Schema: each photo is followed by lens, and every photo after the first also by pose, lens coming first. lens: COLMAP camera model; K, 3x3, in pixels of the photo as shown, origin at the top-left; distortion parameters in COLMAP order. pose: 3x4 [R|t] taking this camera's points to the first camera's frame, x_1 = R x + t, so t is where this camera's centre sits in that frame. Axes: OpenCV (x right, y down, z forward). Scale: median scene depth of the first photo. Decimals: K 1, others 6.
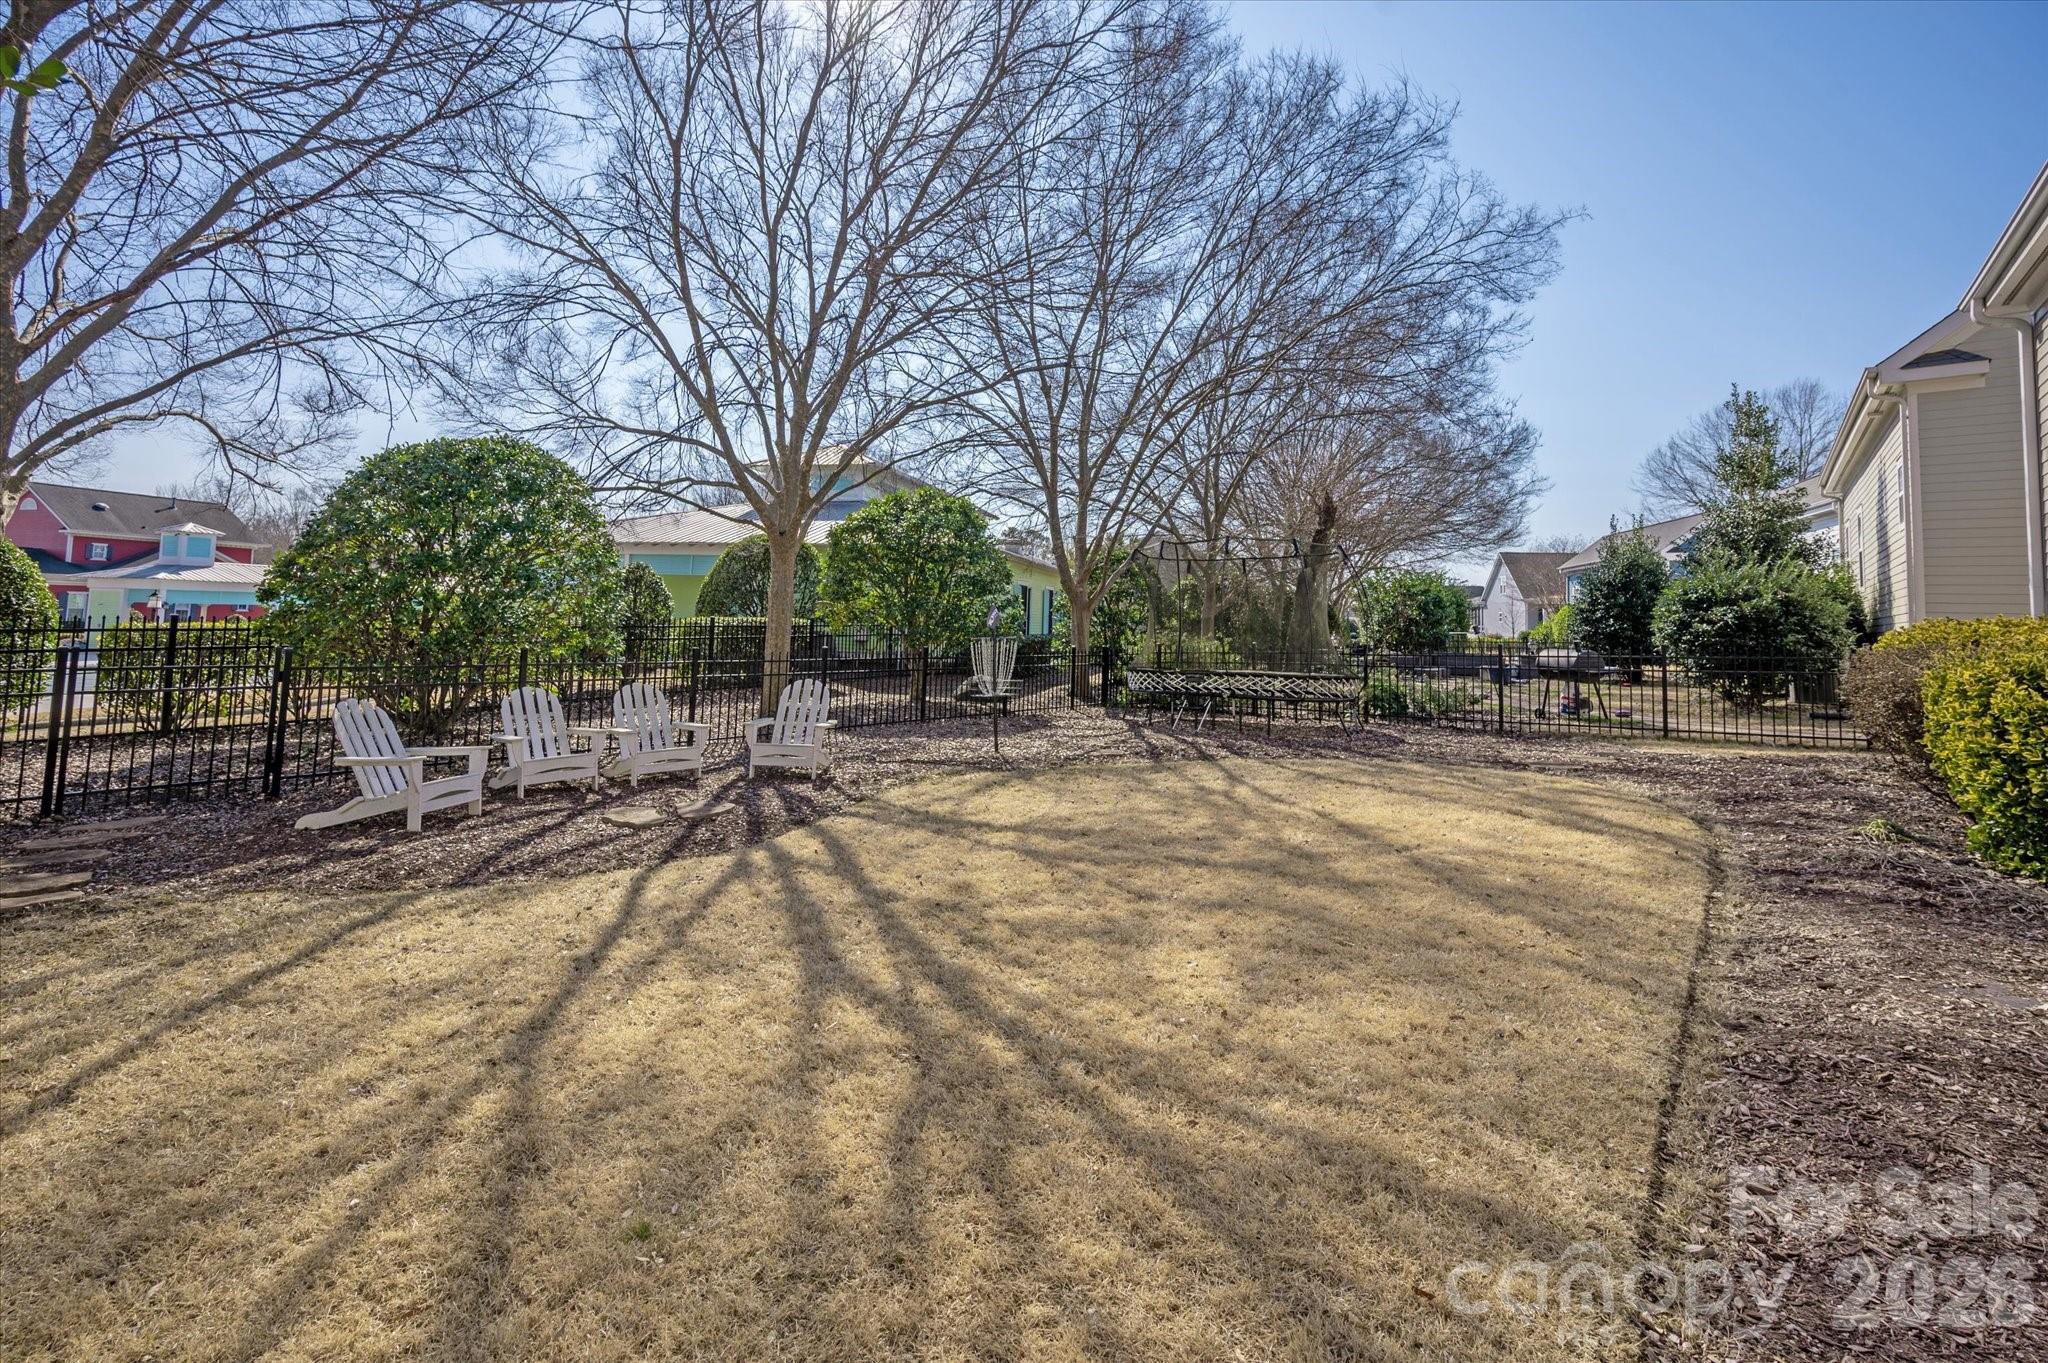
lens RADIAL K [[880.8, 0, 1046.8], [0, 880.8, 661.9], [0, 0, 1]] dist [-0.007732, 0.000143]
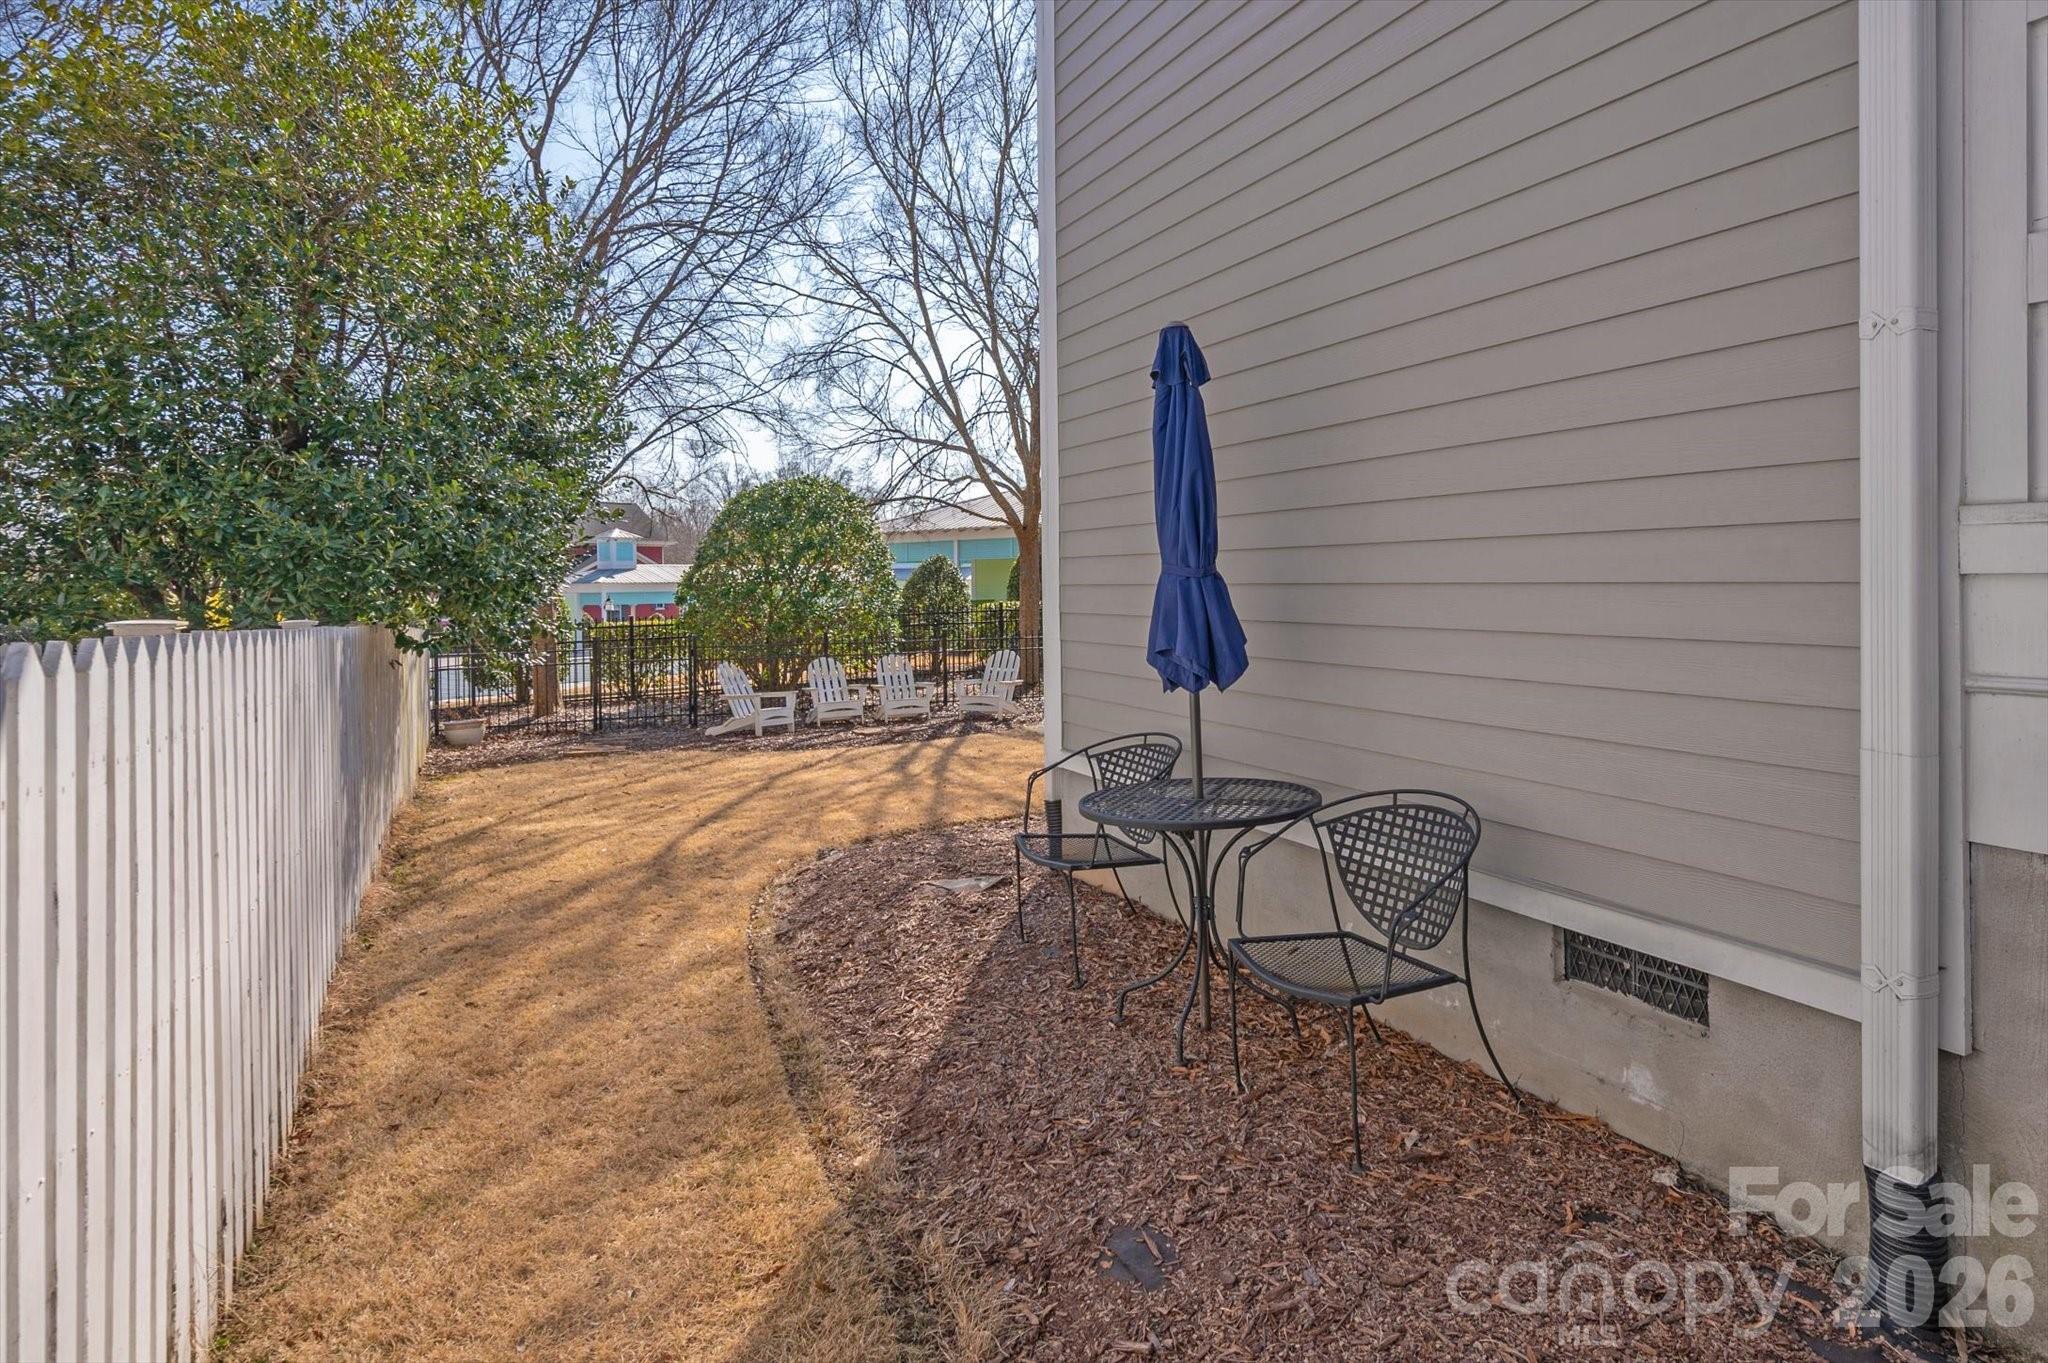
lens RADIAL K [[887.5, 0, 1024.5], [0, 887.5, 667.3], [0, 0, 1]] dist [0.000178, 0.000176]
pose [[0.934525, -0.037925, -0.353870, 0.300533], [0.055651, 0.997647, 0.040048, 0.008605], [0.351519, -0.057119, 0.934437, -0.342401]]
